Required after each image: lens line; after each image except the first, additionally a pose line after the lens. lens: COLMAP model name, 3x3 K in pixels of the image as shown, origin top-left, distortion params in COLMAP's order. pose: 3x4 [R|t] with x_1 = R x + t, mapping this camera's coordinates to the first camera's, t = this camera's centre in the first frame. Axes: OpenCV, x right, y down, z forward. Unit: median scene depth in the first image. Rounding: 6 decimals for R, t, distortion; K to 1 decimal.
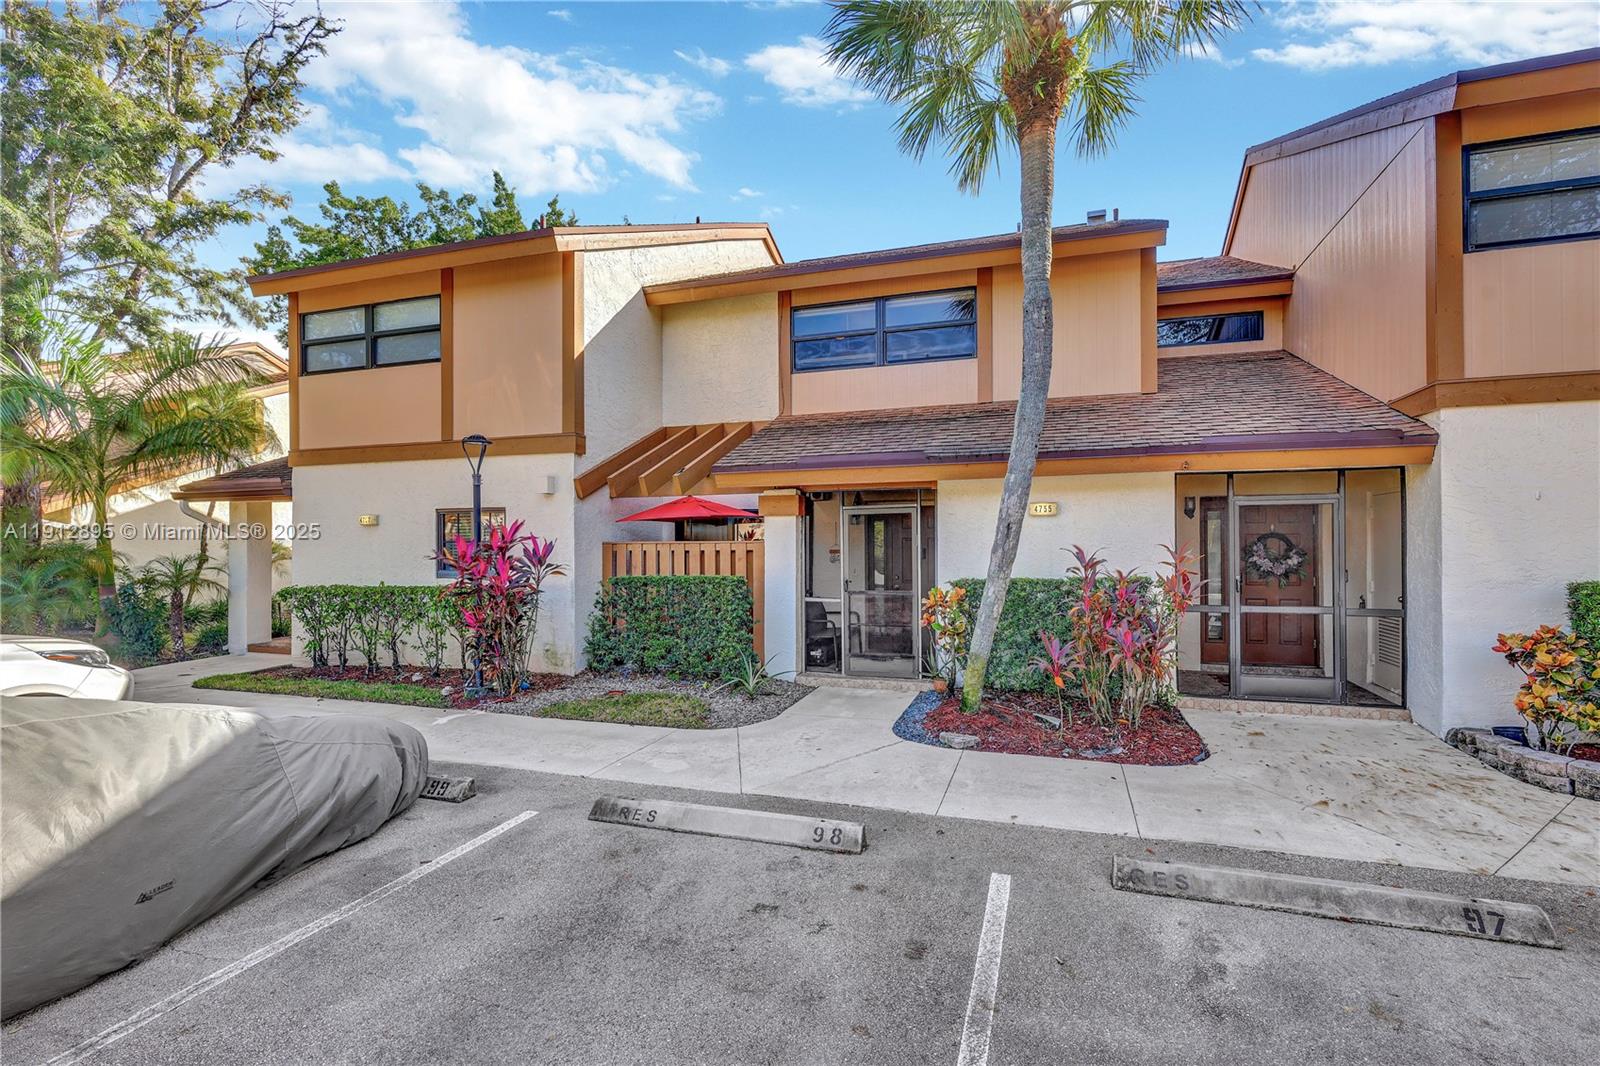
lens RADIAL K [[752.8, 0, 800.0], [0, 752.8, 533.0], [0, 0, 1]] dist [0.002772, 0.000262]
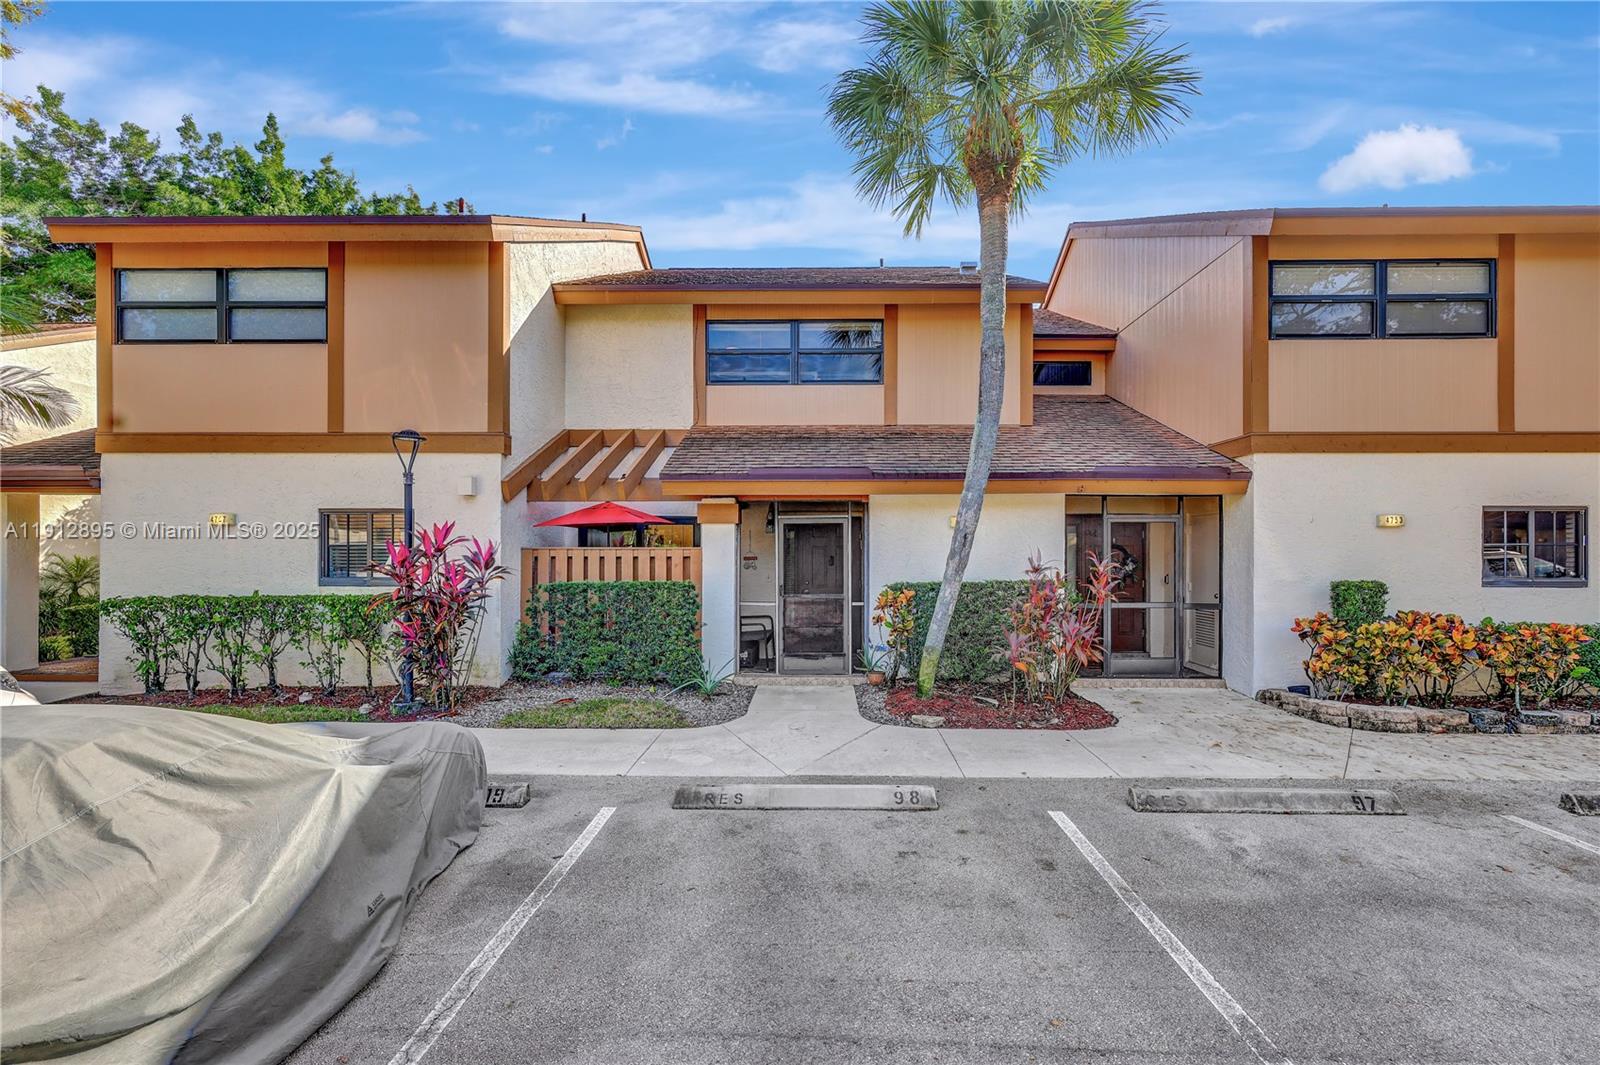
lens RADIAL K [[767.9, 0, 804.1], [0, 767.9, 541.6], [0, 0, 1]] dist [0.002343, 0.000641]
pose [[0.952186, 0.011117, 0.305315, -0.274646], [-0.010811, 0.999938, -0.002694, 0.004340], [-0.305326, -0.000735, 0.952247, -0.051172]]
